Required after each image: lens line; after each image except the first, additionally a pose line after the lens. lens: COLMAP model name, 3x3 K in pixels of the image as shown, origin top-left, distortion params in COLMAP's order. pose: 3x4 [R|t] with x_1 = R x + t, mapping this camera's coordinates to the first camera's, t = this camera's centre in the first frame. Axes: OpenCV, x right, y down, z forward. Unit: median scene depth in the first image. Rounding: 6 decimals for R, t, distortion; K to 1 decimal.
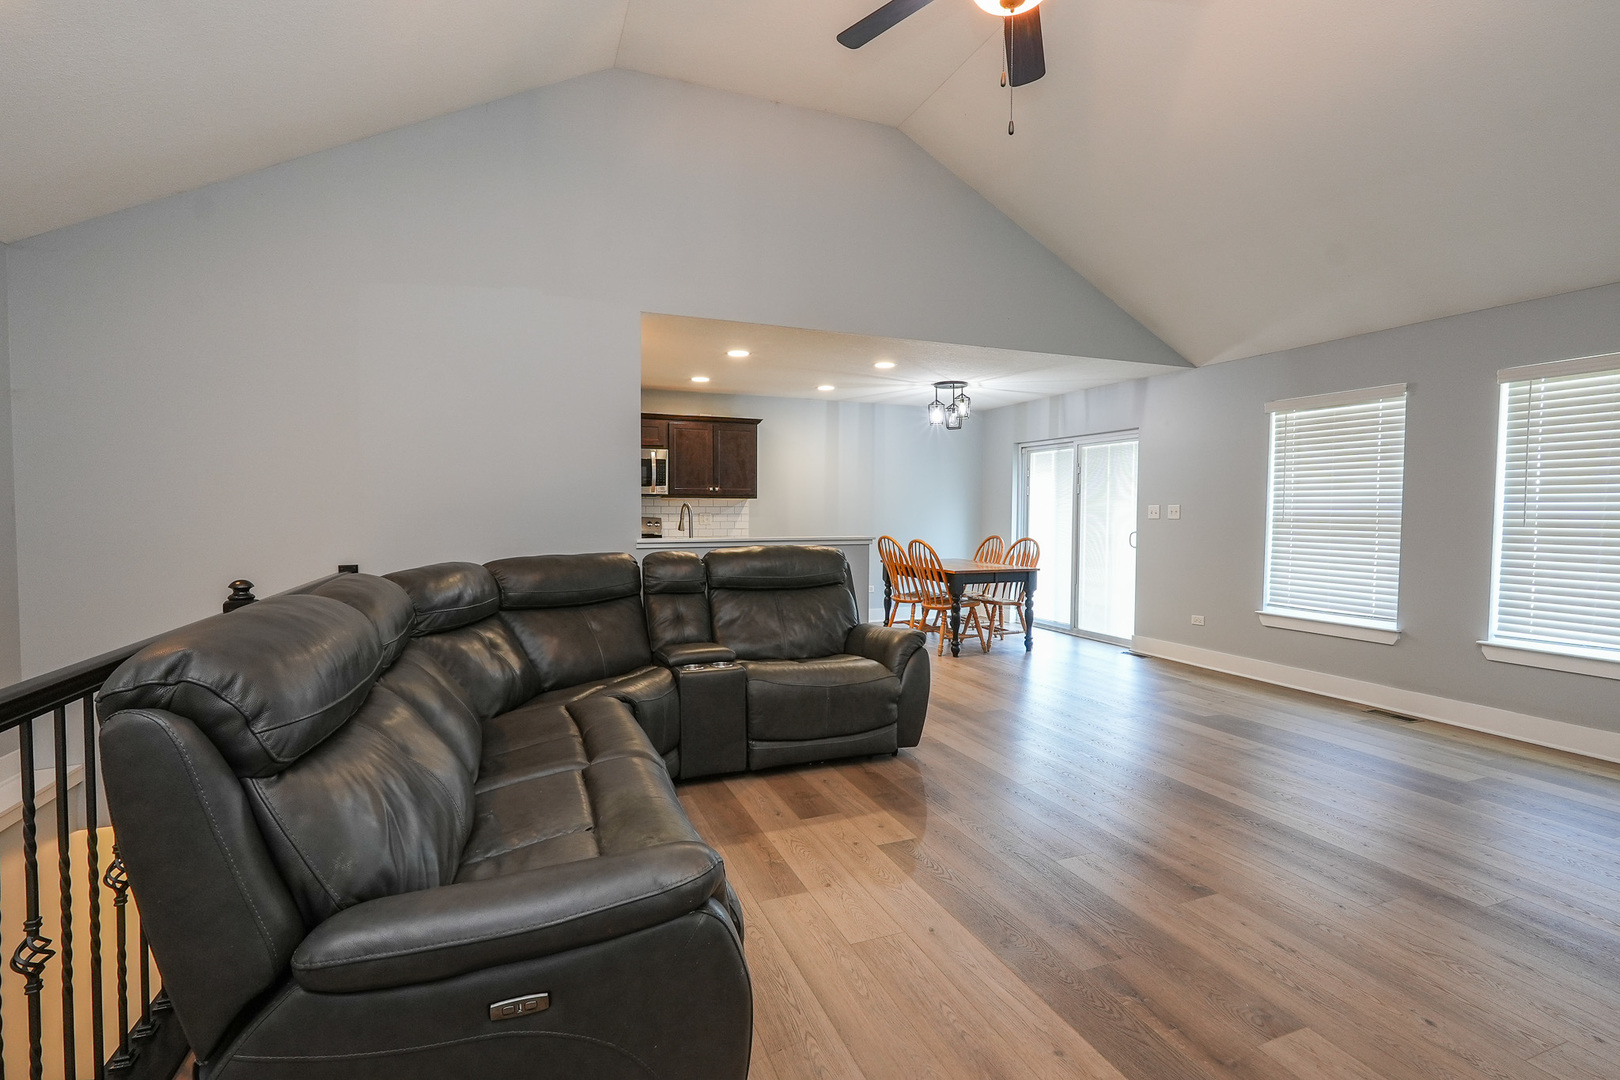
lens RADIAL K [[739.6, 0, 807.0], [0, 739.6, 543.1], [0, 0, 1]] dist [-0.017374, 0.009280]
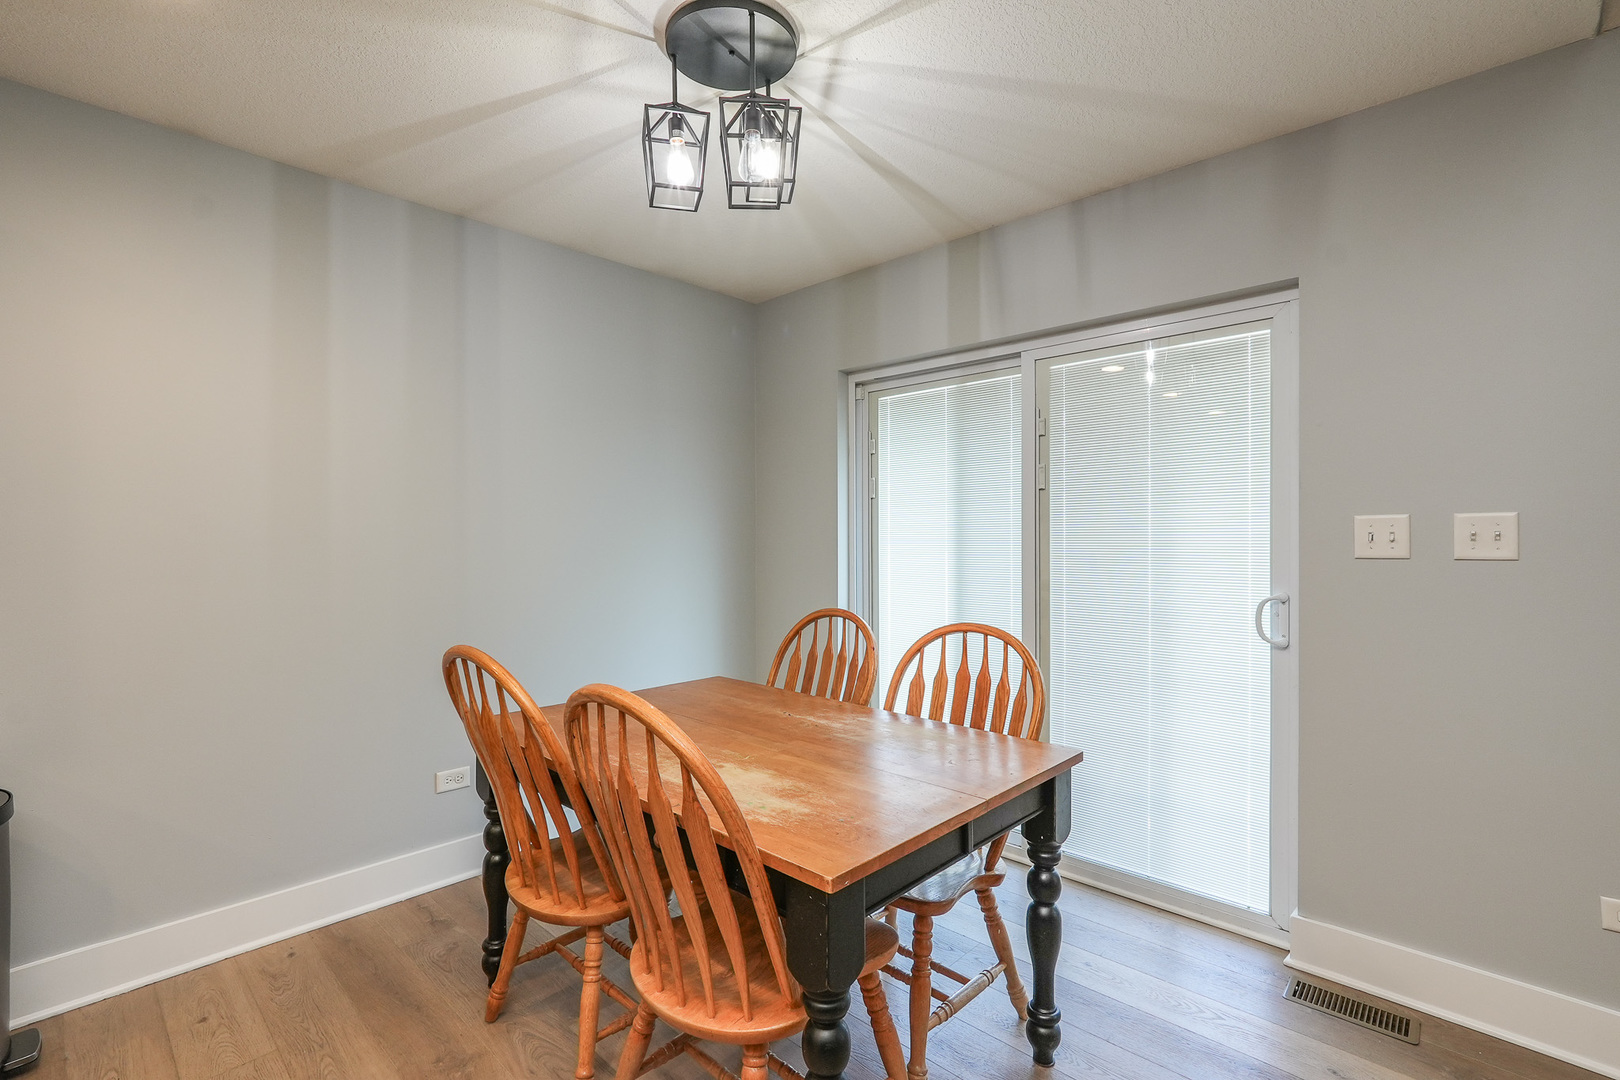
lens RADIAL K [[739.6, 0, 812.2], [0, 739.6, 535.1], [0, 0, 1]] dist [-0.017374, 0.009280]
pose [[0.907052, -0.005017, 0.420989, 0.122421], [0.025370, 0.998763, -0.042759, -0.036364], [-0.420254, 0.049466, 0.906057, 0.843395]]
